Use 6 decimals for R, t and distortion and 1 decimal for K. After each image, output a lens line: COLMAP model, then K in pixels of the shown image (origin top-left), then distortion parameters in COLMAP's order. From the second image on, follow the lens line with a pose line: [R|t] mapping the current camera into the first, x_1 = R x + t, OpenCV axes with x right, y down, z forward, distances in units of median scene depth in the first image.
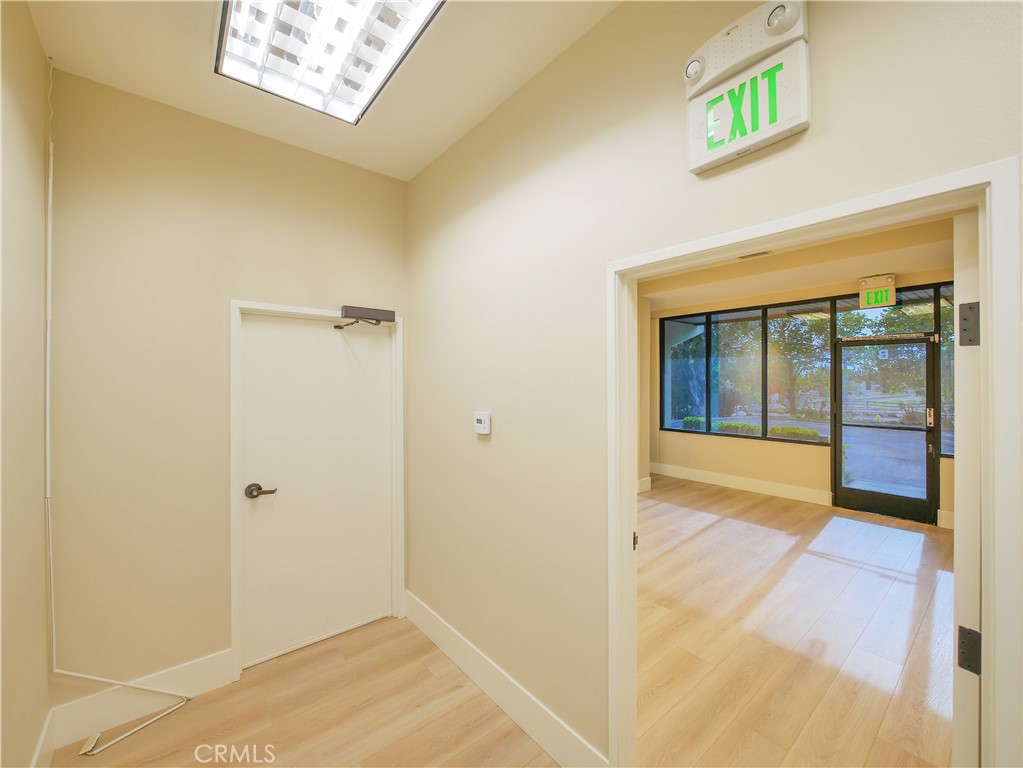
lens RADIAL K [[420.7, 0, 509.0], [0, 420.7, 383.8], [0, 0, 1]] dist [-0.007607, -0.000145]
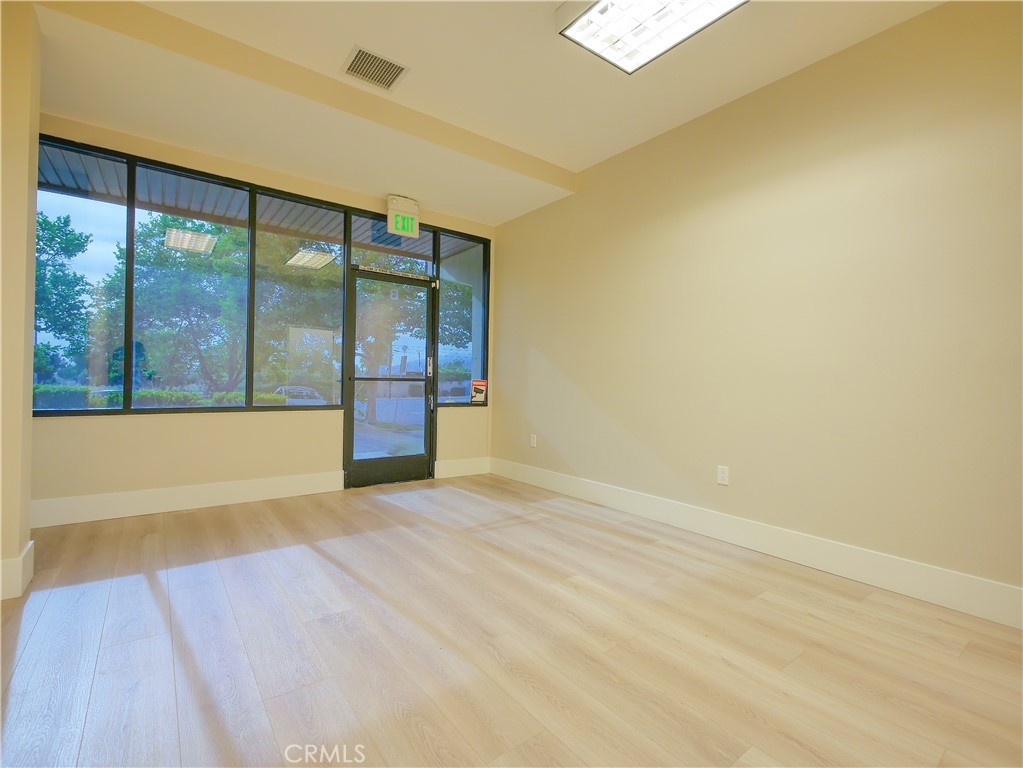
lens RADIAL K [[471.9, 0, 507.4], [0, 471.9, 378.2], [0, 0, 1]] dist [0.000312, -0.000072]
pose [[0.039301, 0.007073, 0.999202, -0.058573], [-0.013795, 0.999883, -0.006536, 0.107287], [-0.999132, -0.013527, 0.039394, 0.750048]]
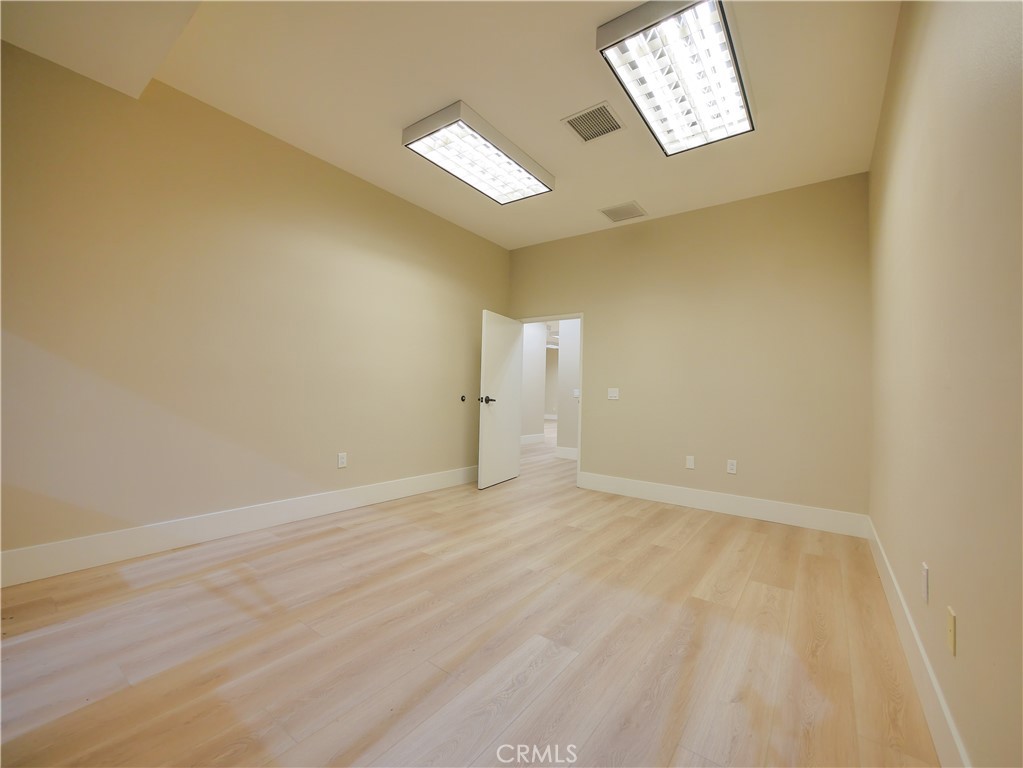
lens RADIAL K [[420.7, 0, 510.4], [0, 420.7, 384.4], [0, 0, 1]] dist [-0.007607, -0.000145]
pose [[-0.970164, -0.027870, -0.240842, 0.510392], [-0.025252, 0.999584, -0.013953, 0.100238], [0.241131, -0.007455, -0.970464, 1.286989]]
